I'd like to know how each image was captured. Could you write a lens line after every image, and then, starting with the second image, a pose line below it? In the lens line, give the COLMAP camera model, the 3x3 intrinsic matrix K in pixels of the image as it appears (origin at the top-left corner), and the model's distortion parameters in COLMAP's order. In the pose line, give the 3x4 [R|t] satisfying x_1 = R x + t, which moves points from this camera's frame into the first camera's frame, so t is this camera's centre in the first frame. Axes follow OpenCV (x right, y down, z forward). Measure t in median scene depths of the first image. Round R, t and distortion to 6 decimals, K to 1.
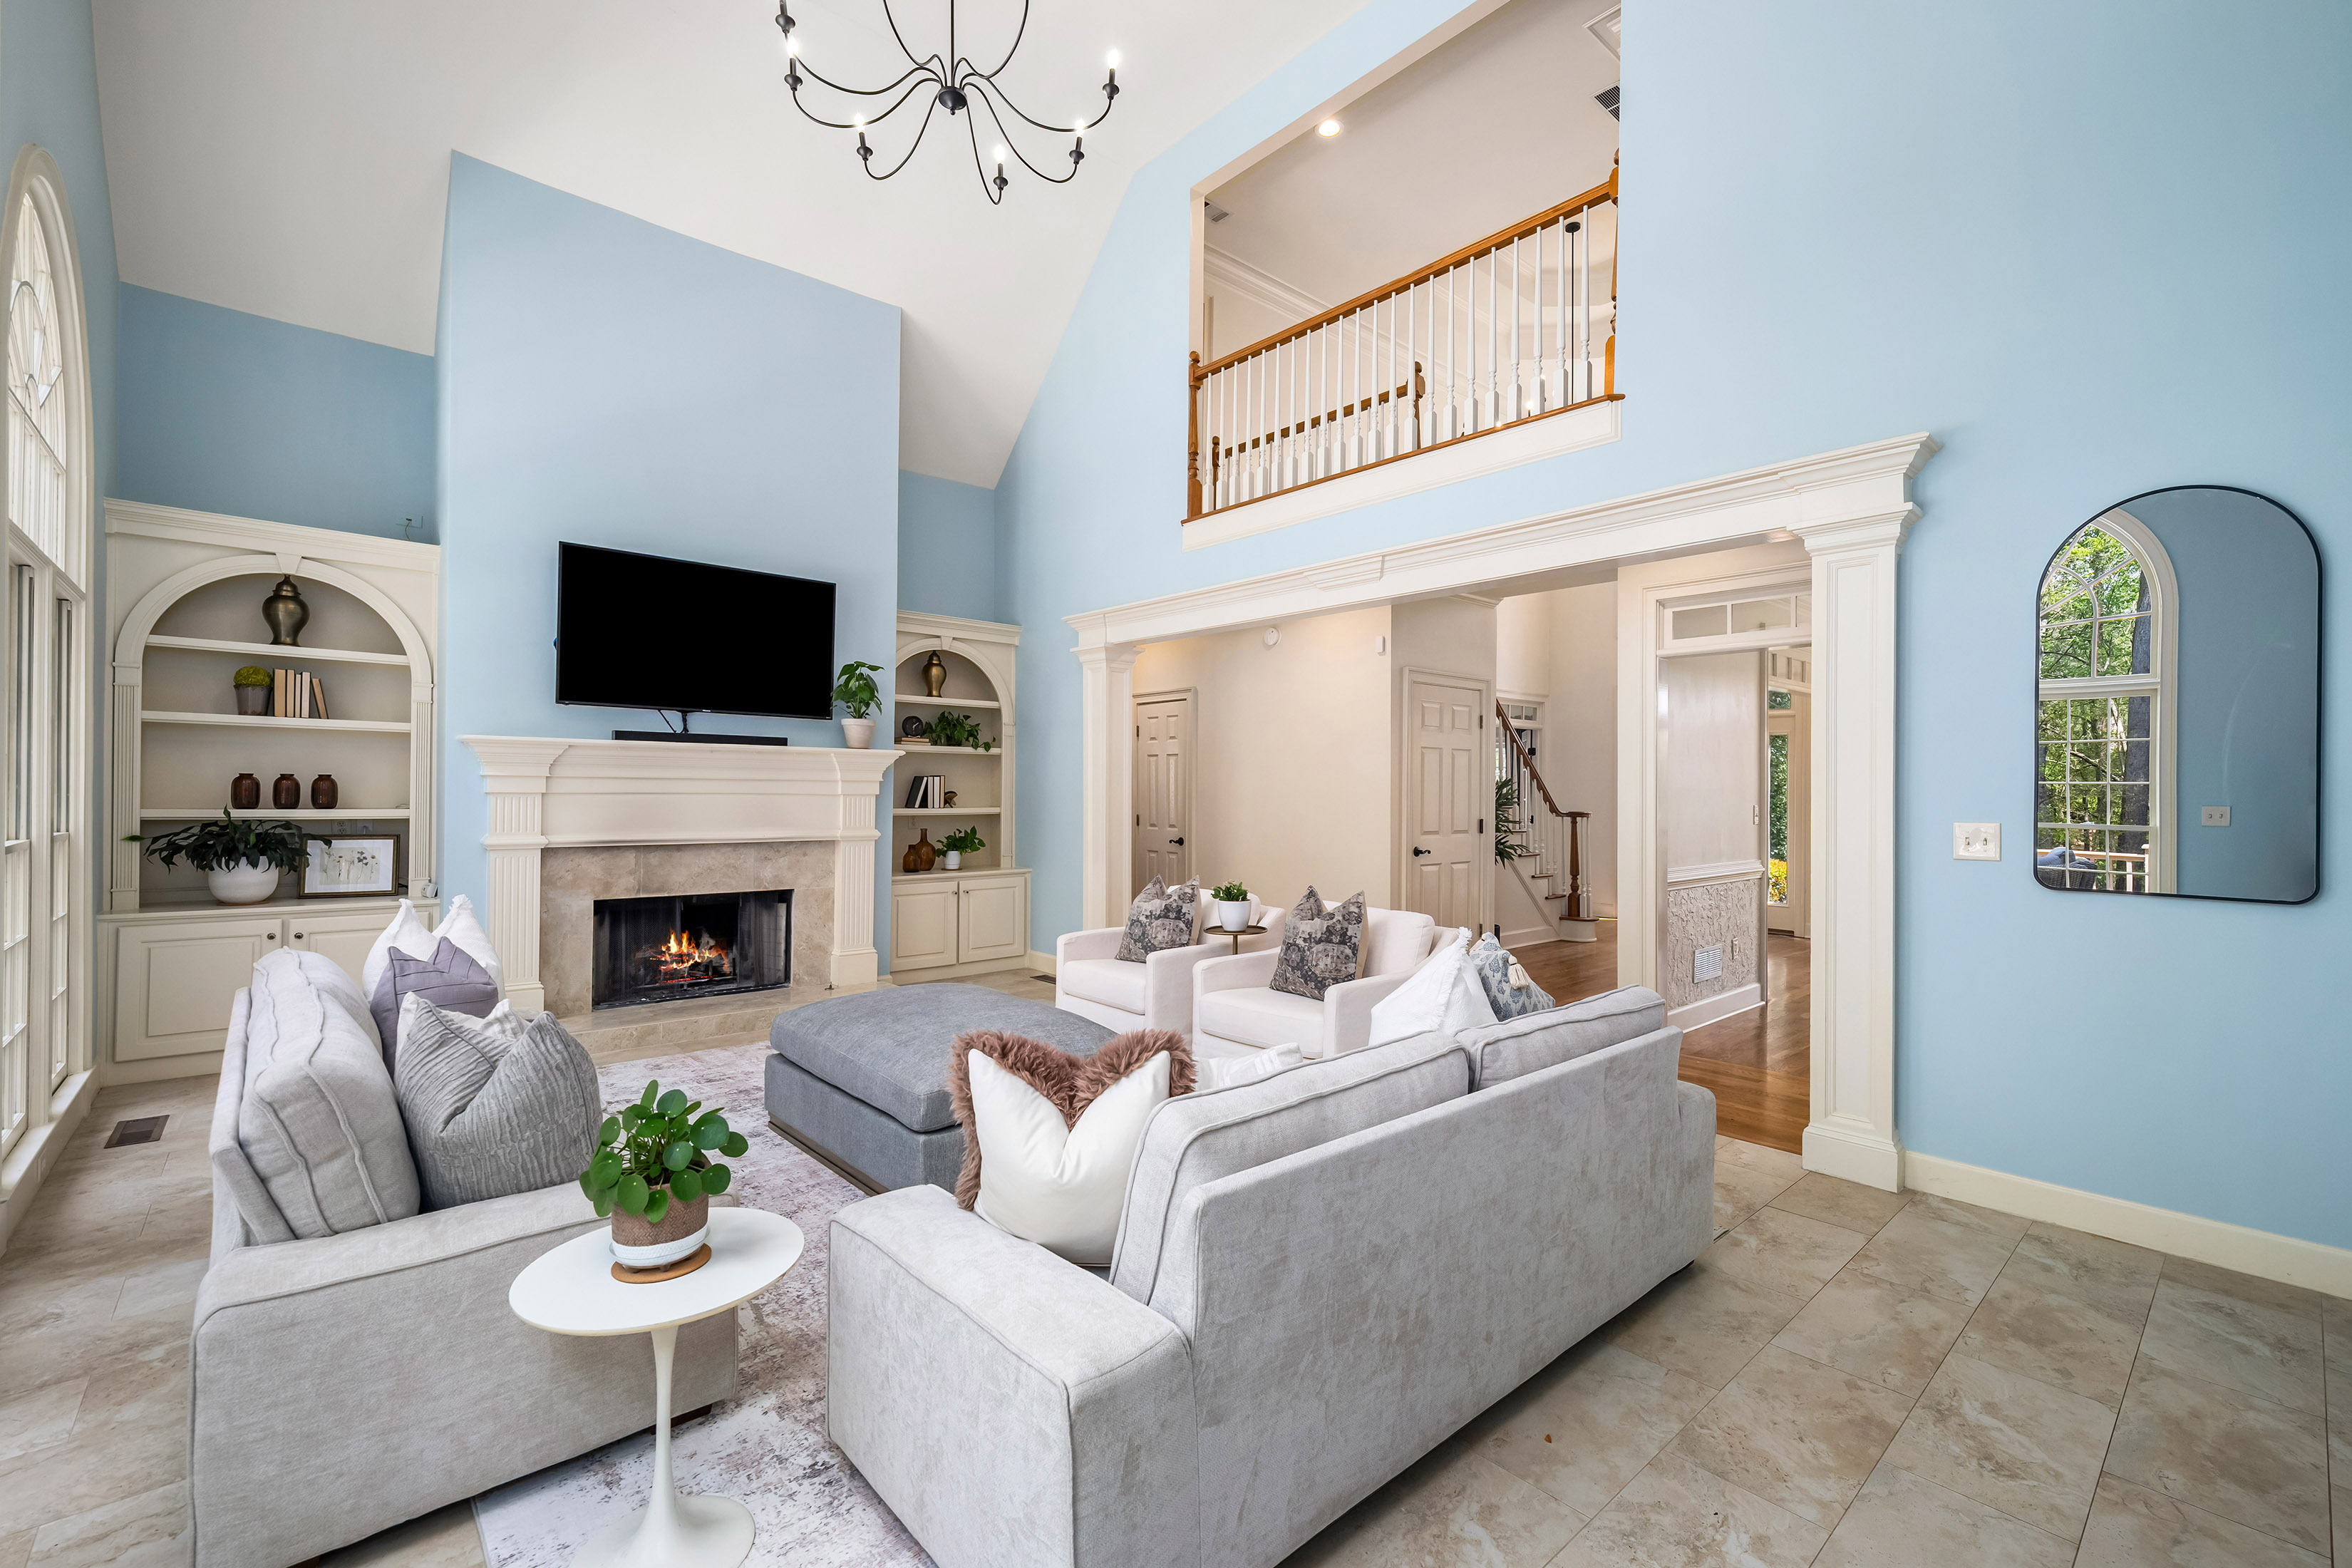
lens RADIAL K [[998.5, 0, 1173.7], [0, 998.5, 787.6], [0, 0, 1]] dist [-0.000028, 0.000001]
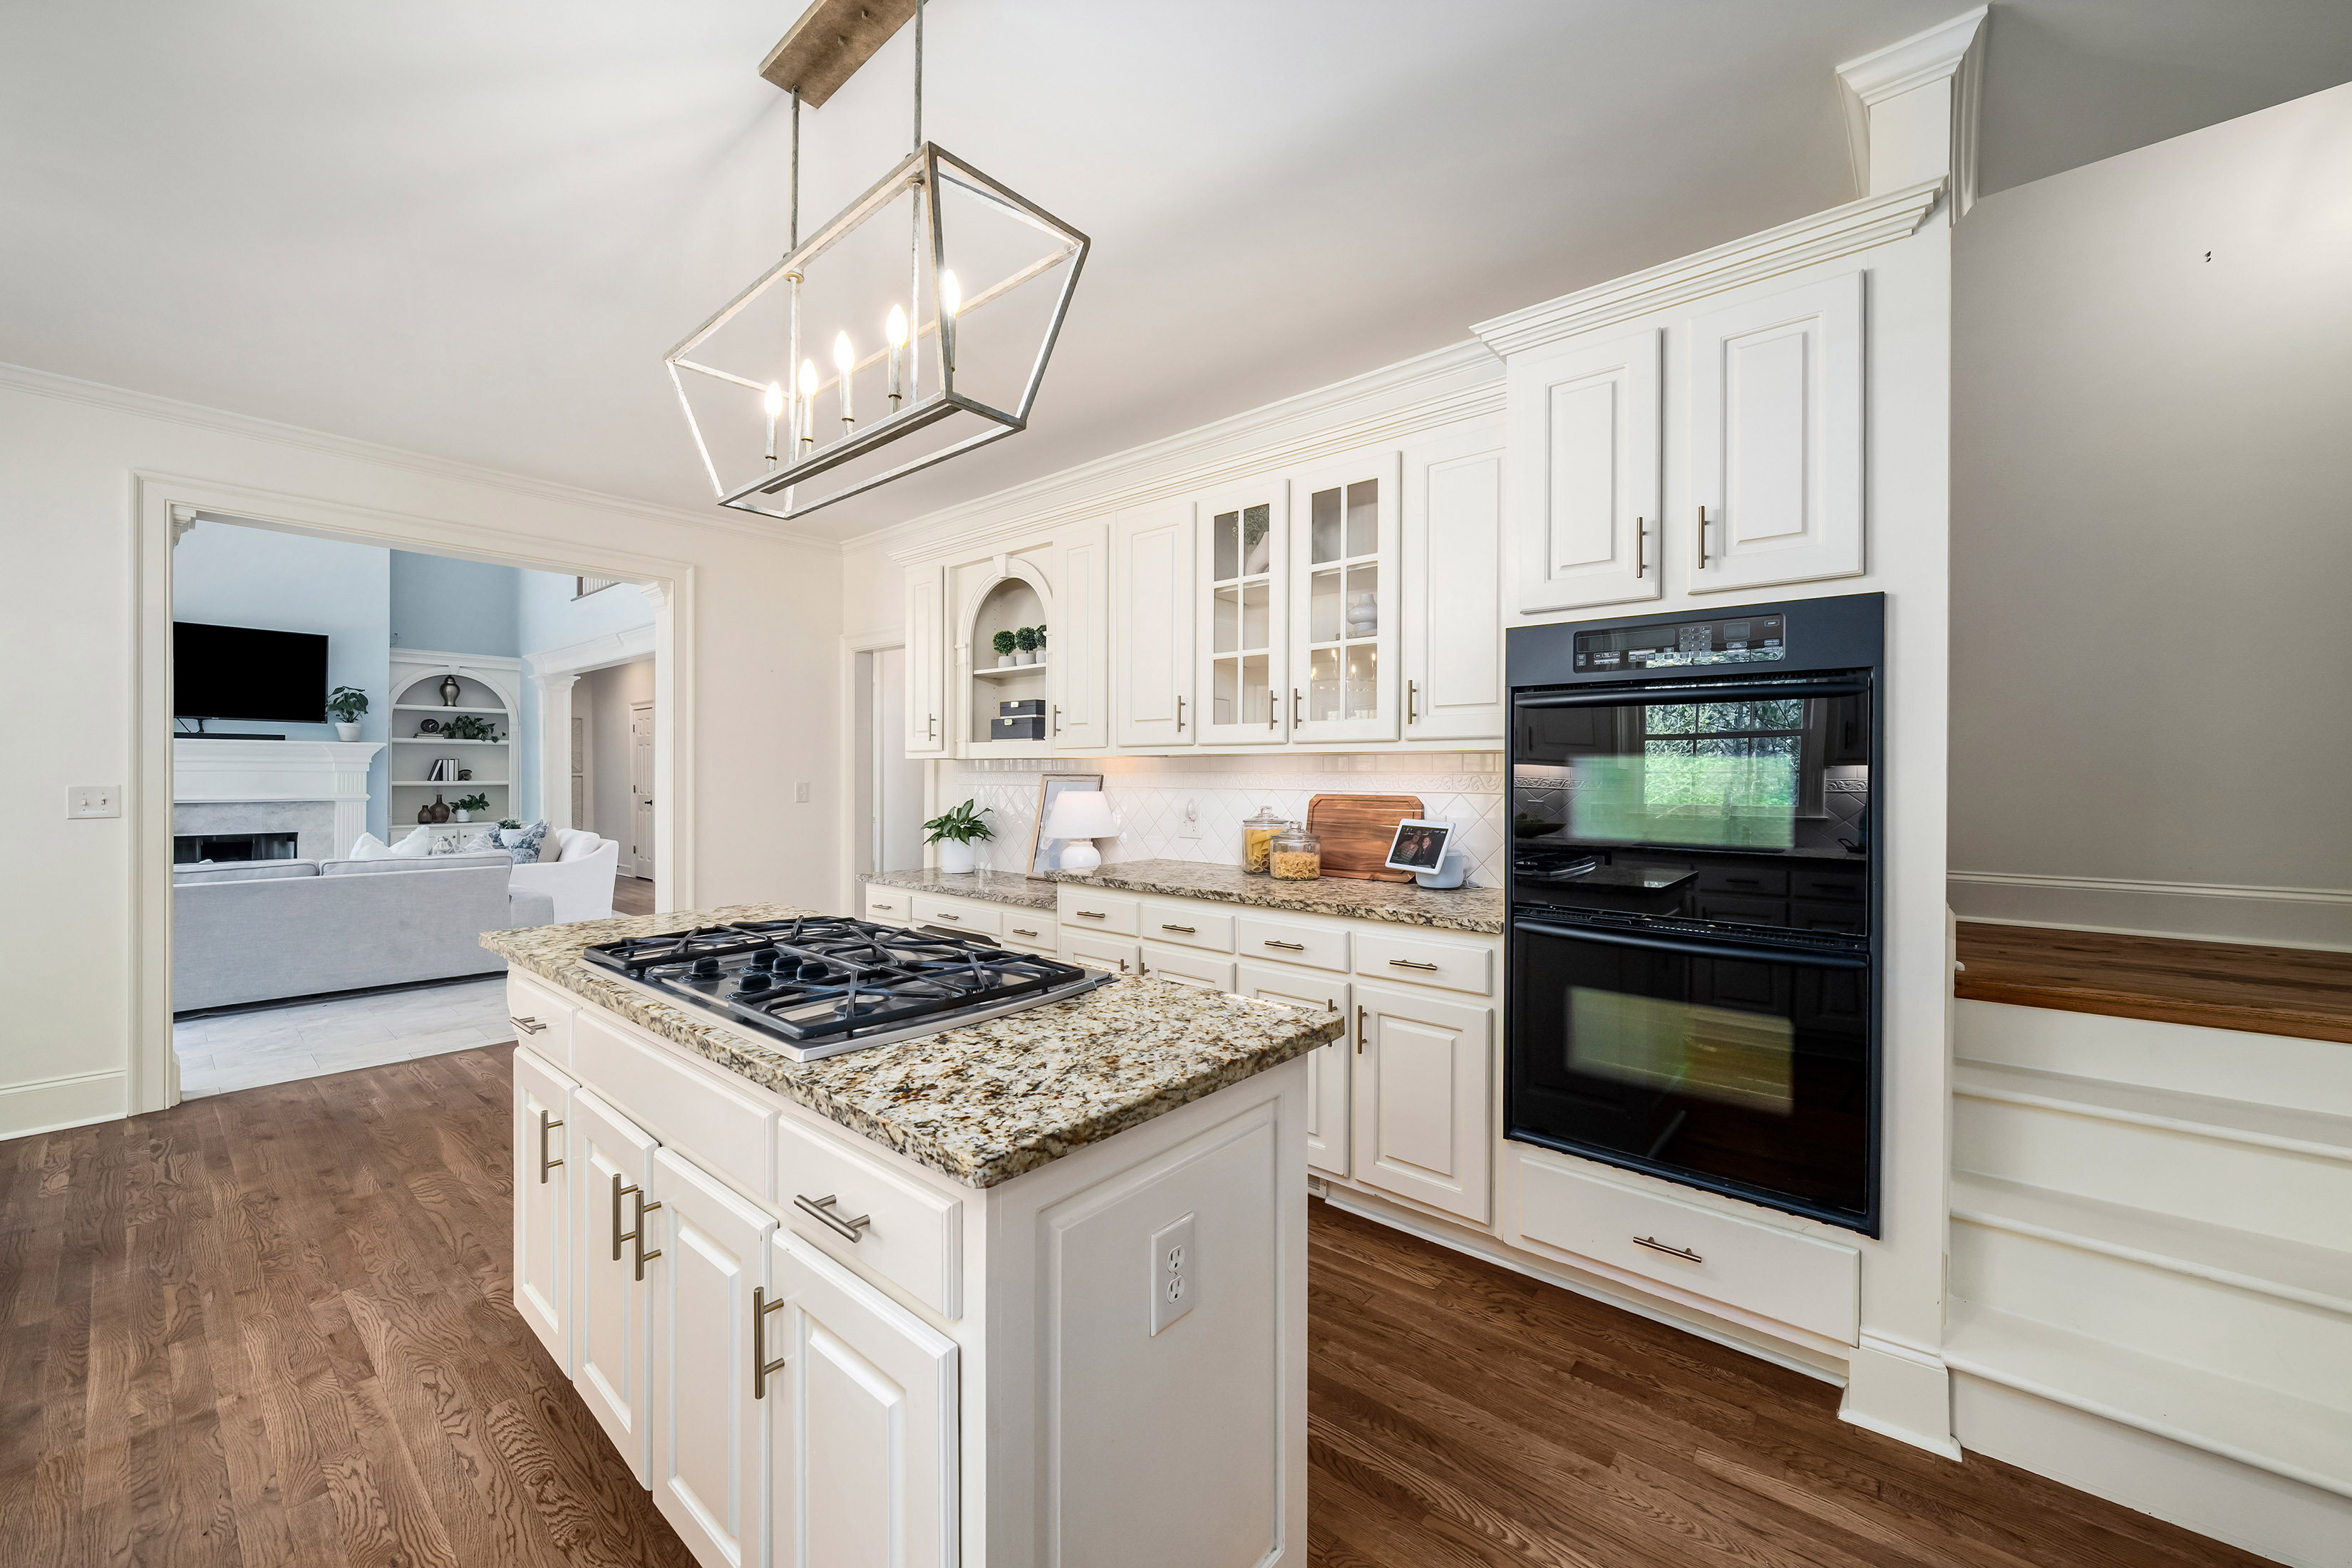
lens RADIAL K [[904.0, 0, 1176.4], [0, 904.0, 780.5], [0, 0, 1]] dist [0.000126, 0.000011]
pose [[0.991511, -0.008105, 0.129771, 0.669855], [0.006506, 0.999898, 0.012742, 0.010097], [-0.129861, -0.011789, 0.991462, -0.485295]]
